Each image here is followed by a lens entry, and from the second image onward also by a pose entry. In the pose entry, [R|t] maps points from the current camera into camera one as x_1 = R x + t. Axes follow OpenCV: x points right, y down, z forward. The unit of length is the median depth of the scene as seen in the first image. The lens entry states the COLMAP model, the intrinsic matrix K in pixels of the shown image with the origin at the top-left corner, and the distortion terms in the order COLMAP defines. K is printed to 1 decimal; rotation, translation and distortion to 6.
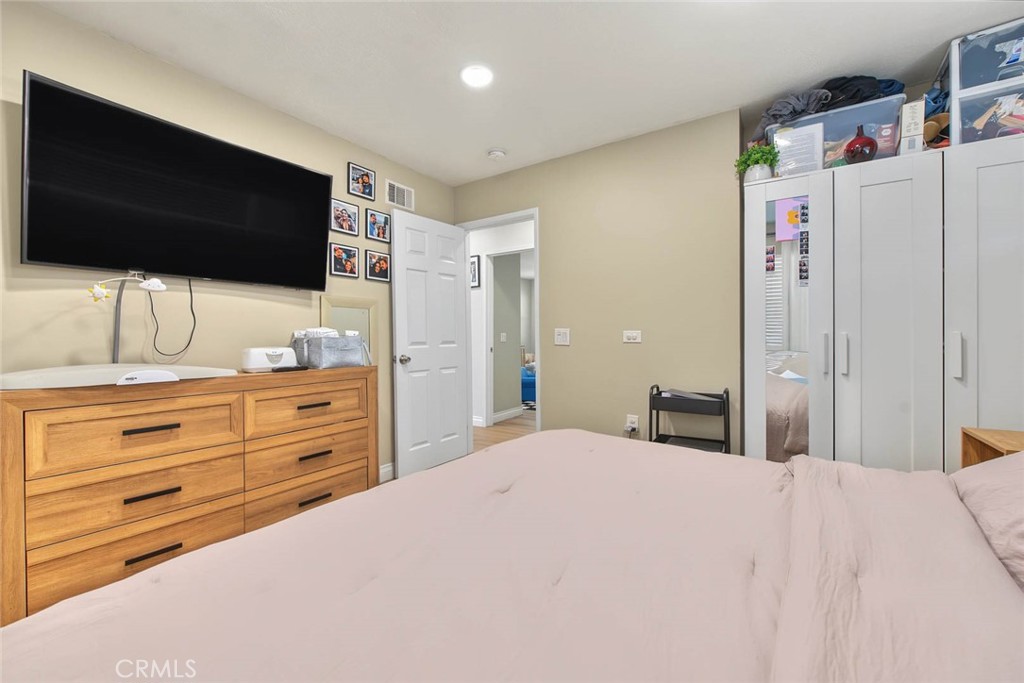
lens RADIAL K [[413.7, 0, 512.0], [0, 413.7, 341.5], [0, 0, 1]] dist [-0.000650, -0.000423]
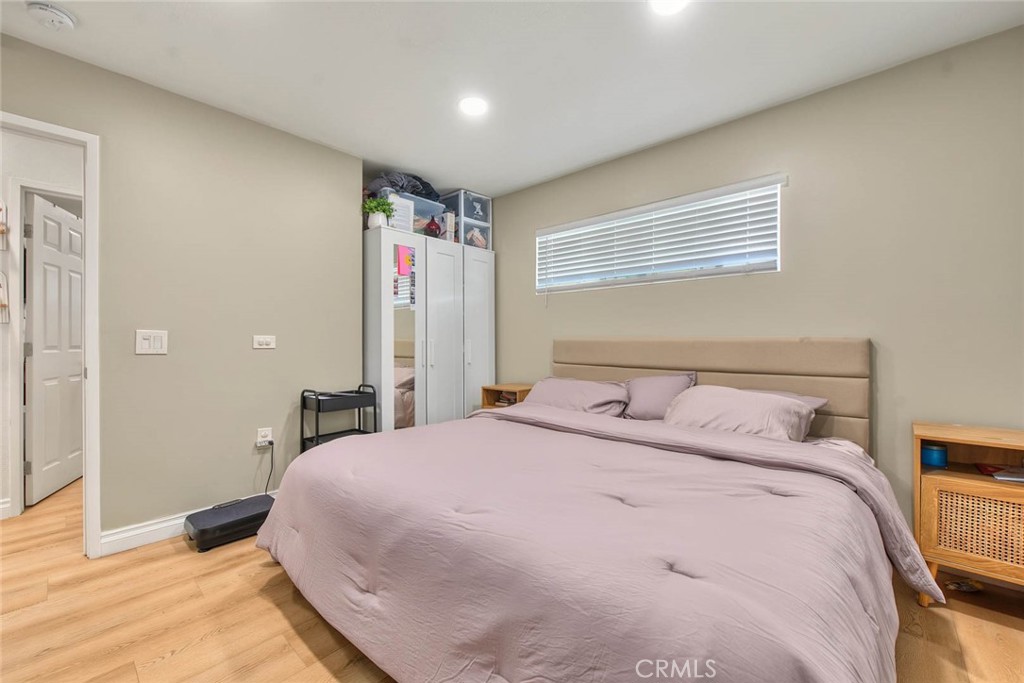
lens RADIAL K [[413.7, 0, 512.0], [0, 413.7, 341.5], [0, 0, 1]] dist [-0.000650, -0.000423]
pose [[0.144088, 0.003936, 0.989557, -0.684153], [0.011149, 0.999922, -0.005601, -0.002143], [-0.989502, 0.011840, 0.144033, 0.416430]]
